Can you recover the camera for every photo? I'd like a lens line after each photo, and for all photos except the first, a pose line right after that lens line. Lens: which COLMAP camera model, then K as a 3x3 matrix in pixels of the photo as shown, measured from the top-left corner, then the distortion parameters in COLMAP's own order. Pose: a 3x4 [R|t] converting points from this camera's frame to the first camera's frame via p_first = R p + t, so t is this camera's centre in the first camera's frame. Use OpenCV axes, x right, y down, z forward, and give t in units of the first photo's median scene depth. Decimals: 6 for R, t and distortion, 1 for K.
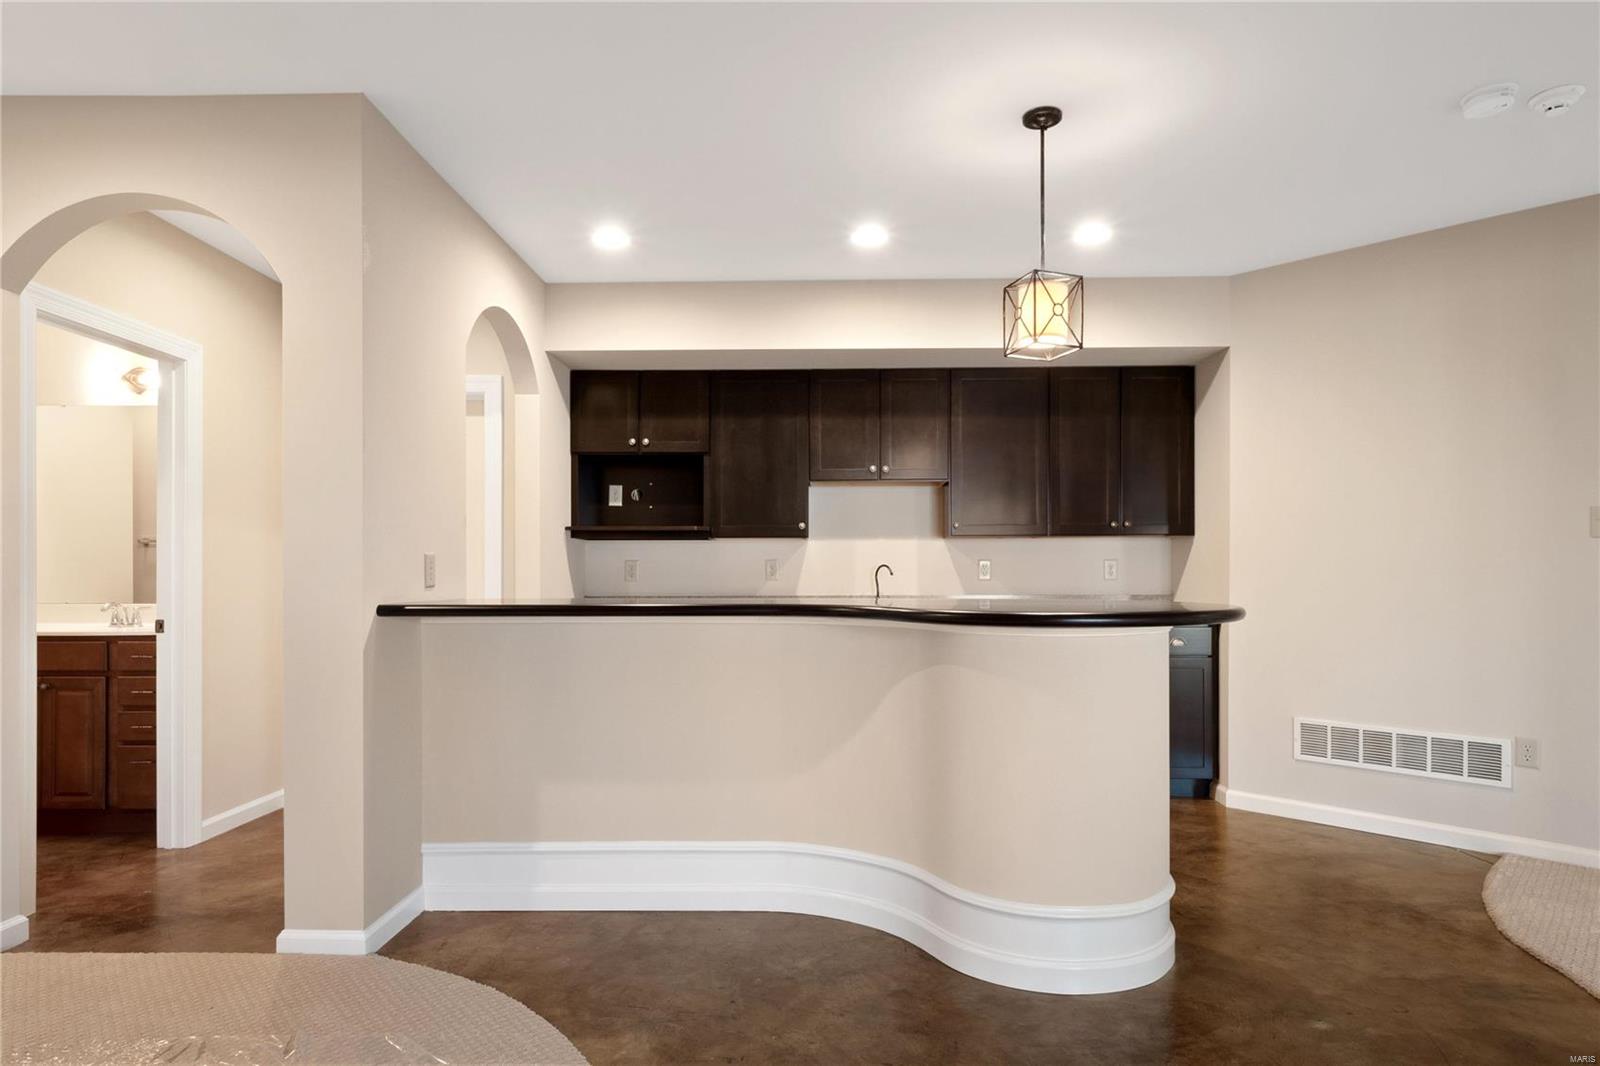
lens RADIAL K [[903.0, 0, 865.8], [0, 903.0, 580.2], [0, 0, 1]] dist [0.003242, 0.000264]
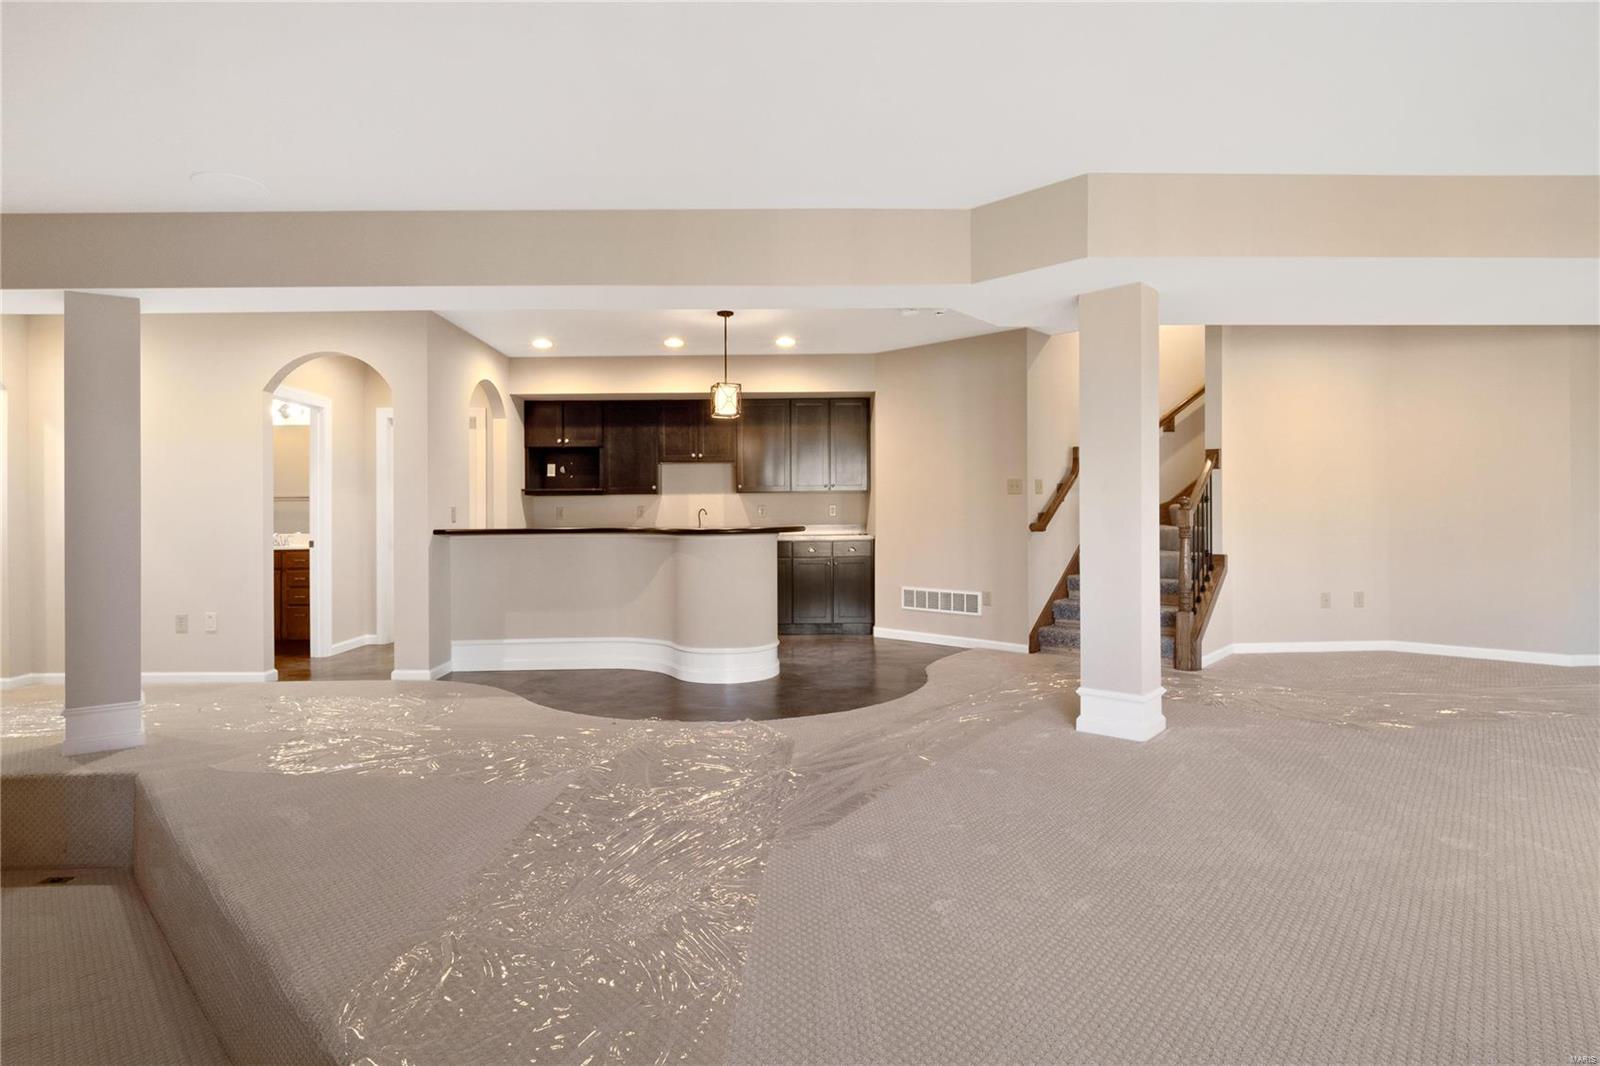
lens RADIAL K [[792.8, 0, 805.7], [0, 792.8, 511.9], [0, 0, 1]] dist [-0.000762, -0.000057]
pose [[0.999946, -0.008368, 0.006123, 0.266555], [0.008424, 0.999922, -0.009237, 0.006172], [-0.006046, 0.009288, 0.999939, -0.693576]]
